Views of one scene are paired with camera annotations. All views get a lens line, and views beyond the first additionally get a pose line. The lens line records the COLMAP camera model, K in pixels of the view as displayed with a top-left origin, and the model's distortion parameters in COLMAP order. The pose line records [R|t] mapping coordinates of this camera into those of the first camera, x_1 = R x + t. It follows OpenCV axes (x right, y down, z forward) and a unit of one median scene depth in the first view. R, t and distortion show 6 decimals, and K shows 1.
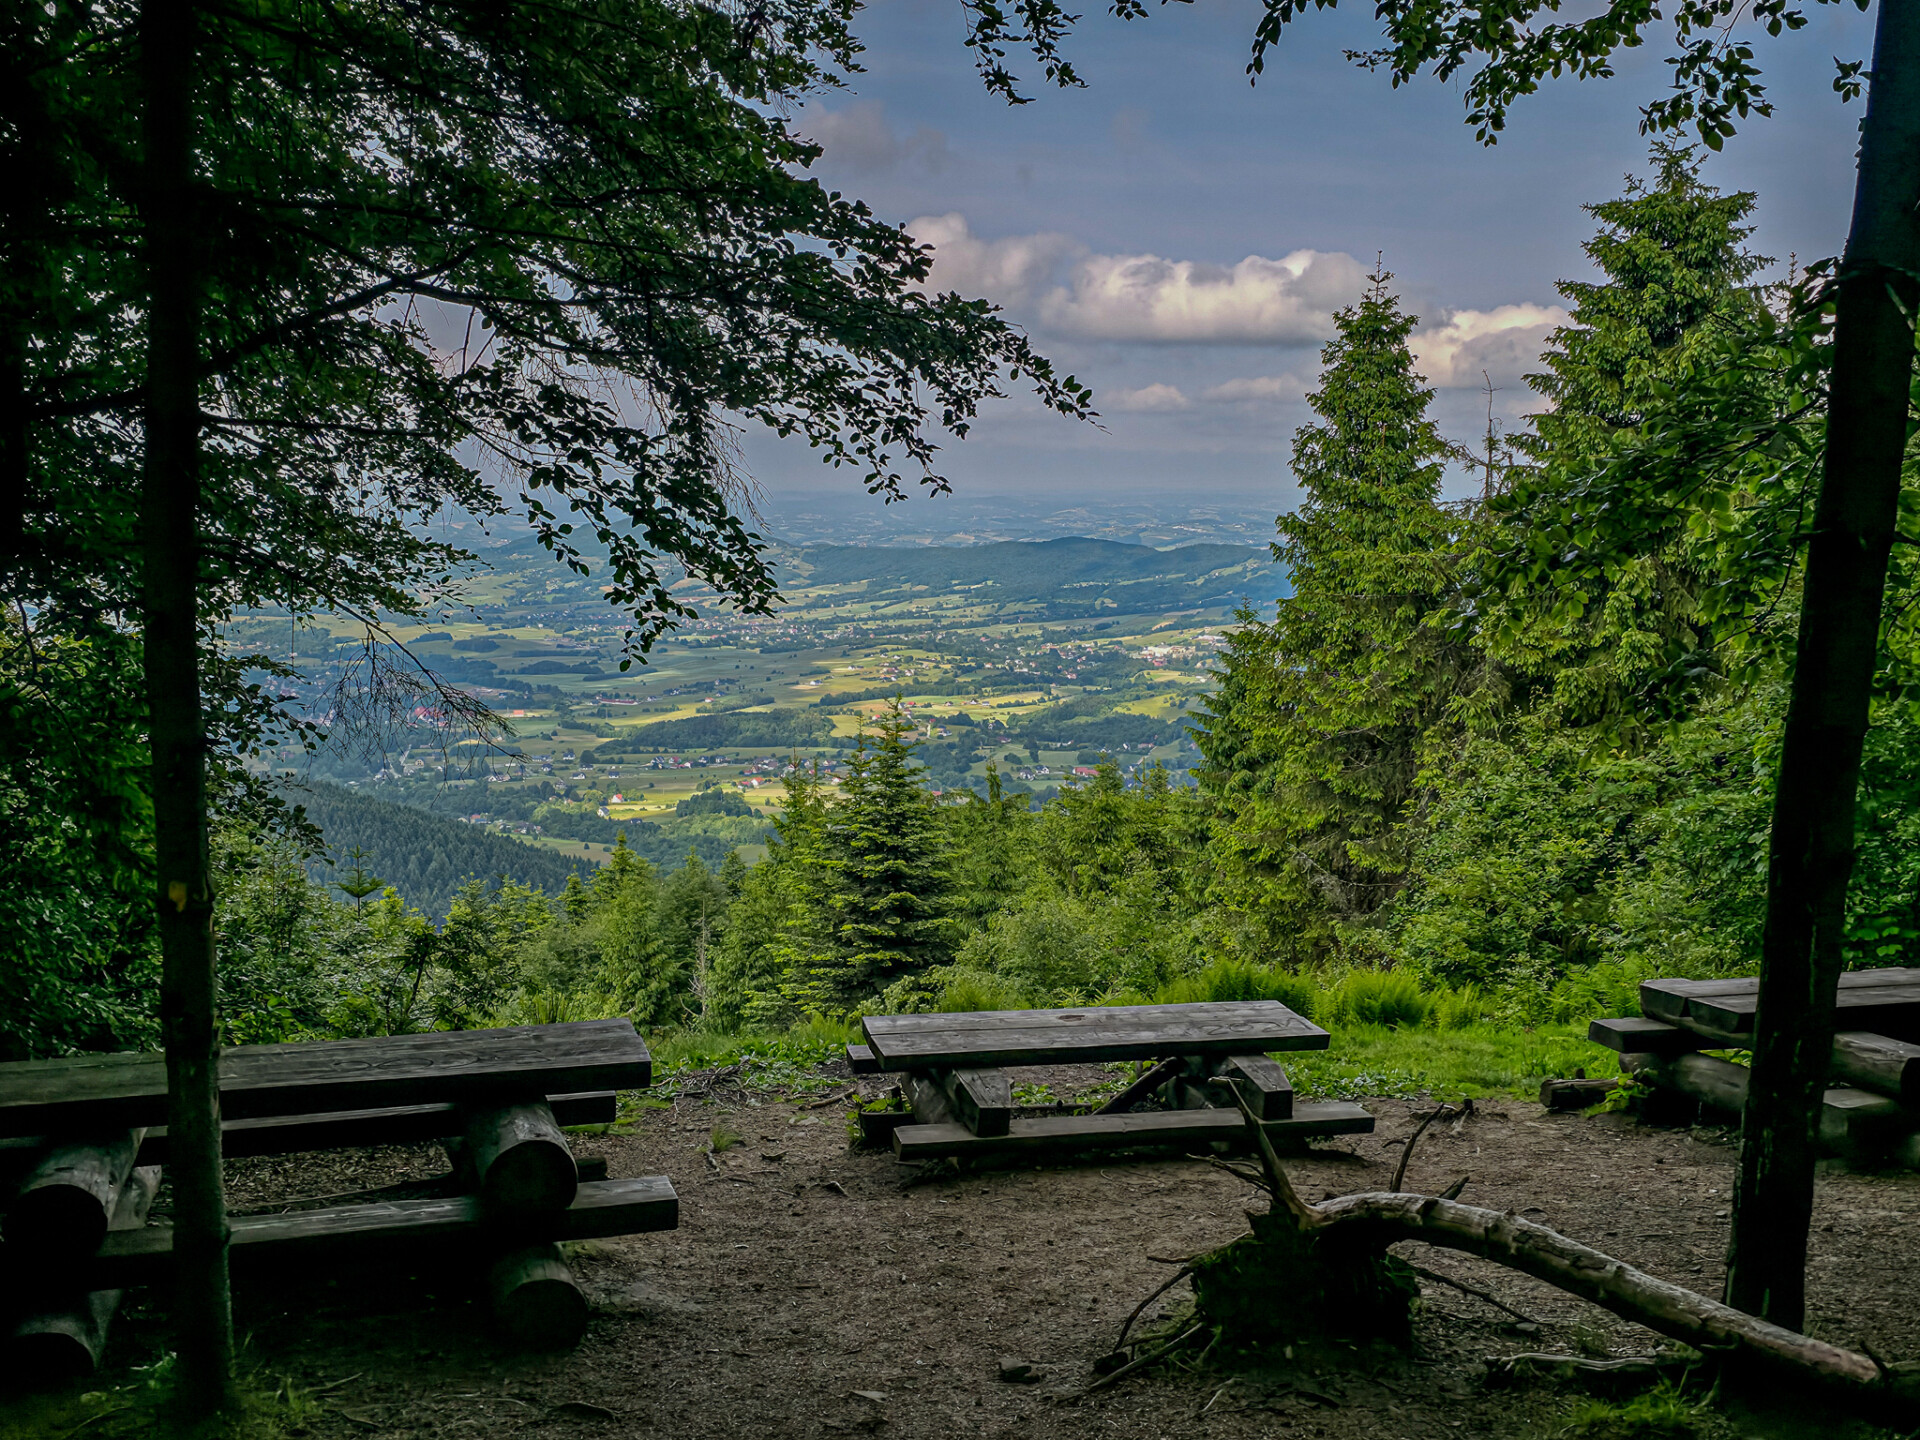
lens RADIAL K [[1897.0, 0, 978.1], [0, 1897.0, 706.7], [0, 0, 1]] dist [0.169442, 0.000000]
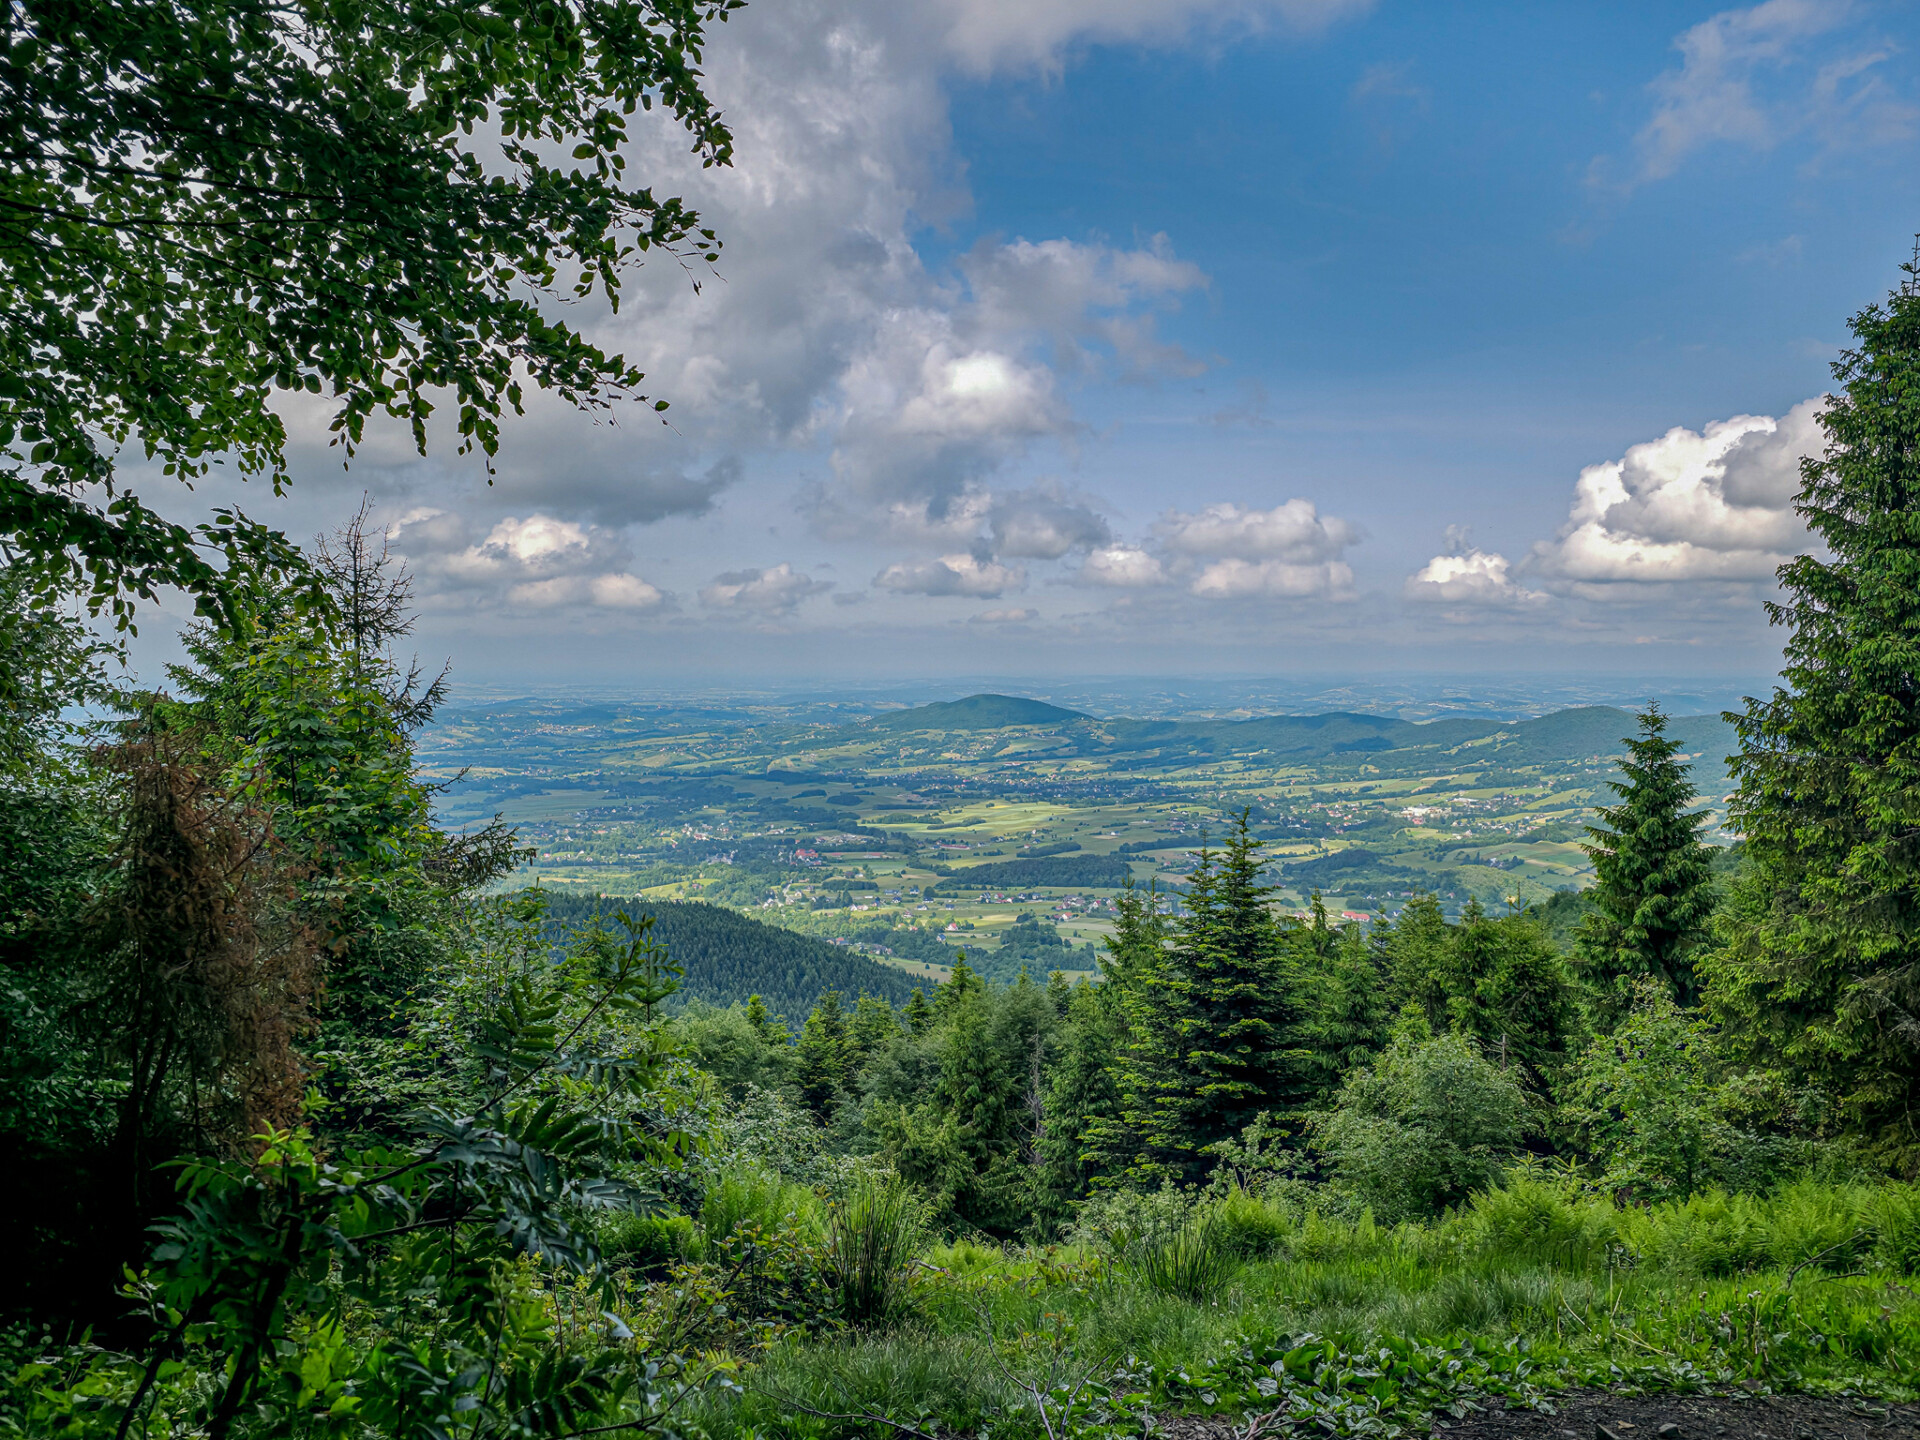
lens RADIAL K [[1580.3, 0, 960.5], [0, 1580.3, 703.8], [0, 0, 1]] dist [0.089587, -0.020615]
pose [[0.983327, -0.001813, -0.181836, -0.028090], [-0.015449, 0.995502, -0.093467, 0.012863], [0.181188, 0.094718, 0.978877, 0.133504]]
